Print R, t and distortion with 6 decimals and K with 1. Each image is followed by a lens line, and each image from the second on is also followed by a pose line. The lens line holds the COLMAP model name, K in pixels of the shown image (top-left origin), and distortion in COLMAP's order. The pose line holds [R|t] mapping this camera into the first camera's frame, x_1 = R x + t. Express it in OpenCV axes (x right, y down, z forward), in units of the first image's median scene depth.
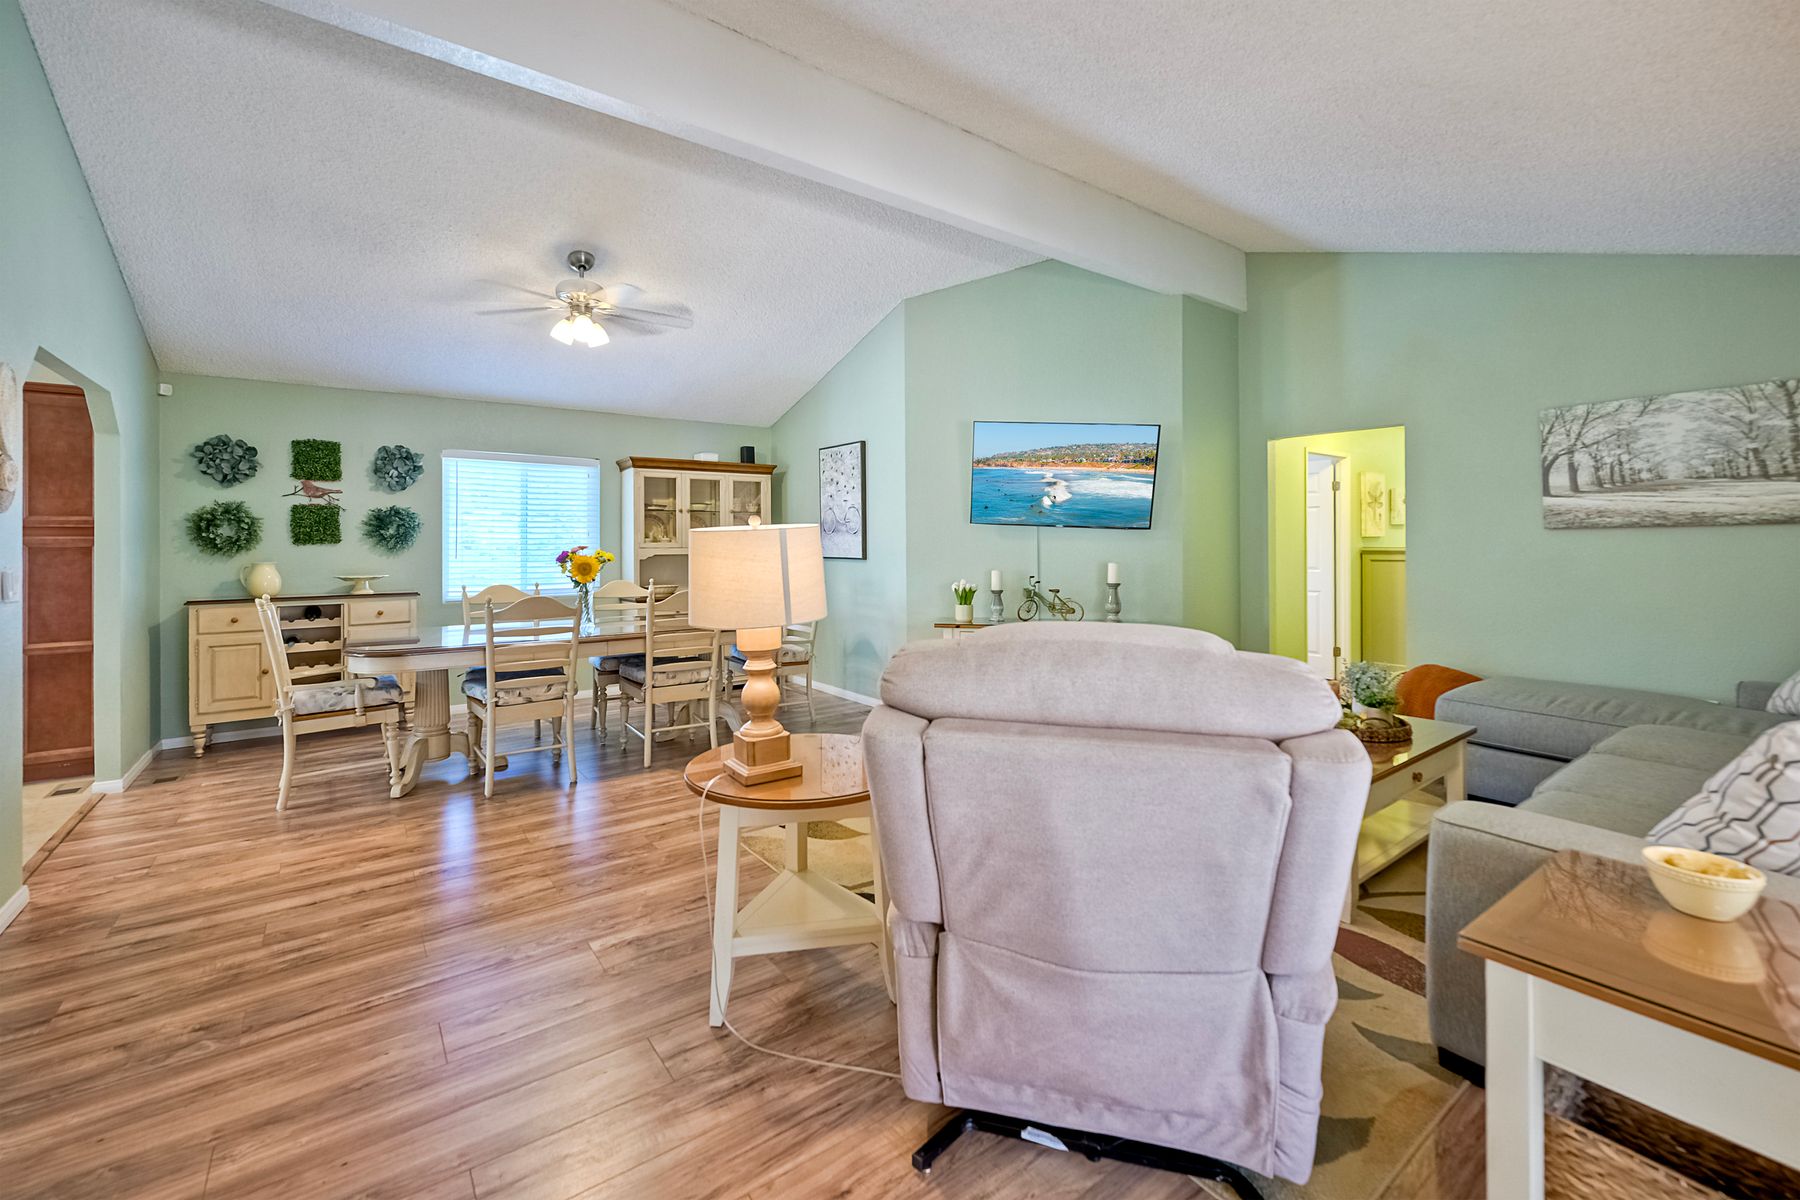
lens RADIAL K [[744.0, 0, 897.6], [0, 744.0, 543.9], [0, 0, 1]] dist [-0.012289, 0.003021]
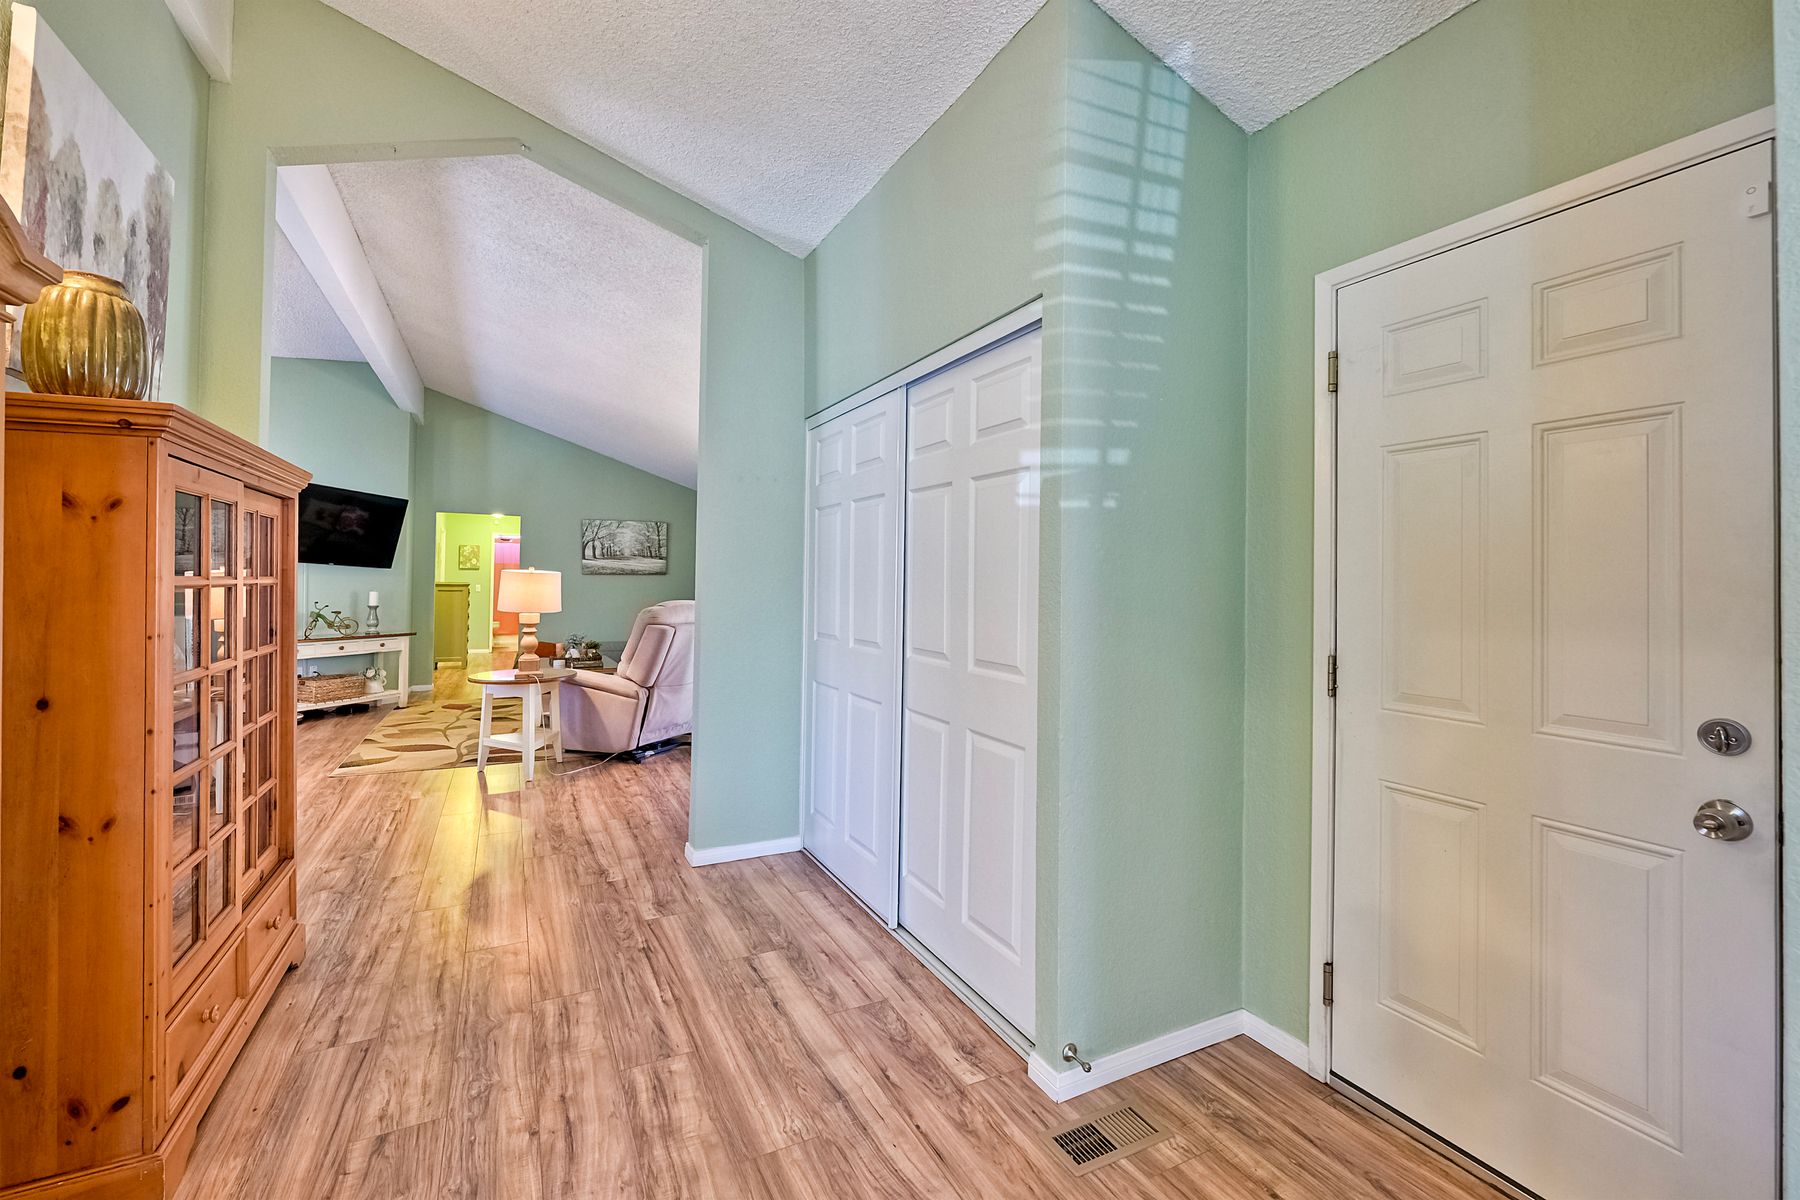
lens RADIAL K [[744.0, 0, 897.3], [0, 744.0, 586.2], [0, 0, 1]] dist [-0.012289, 0.003021]
pose [[0.146547, 0.003367, 0.989198, -1.227322], [-0.010671, 0.999941, -0.001823, 0.009644], [-0.989146, -0.010288, 0.146574, -0.255752]]
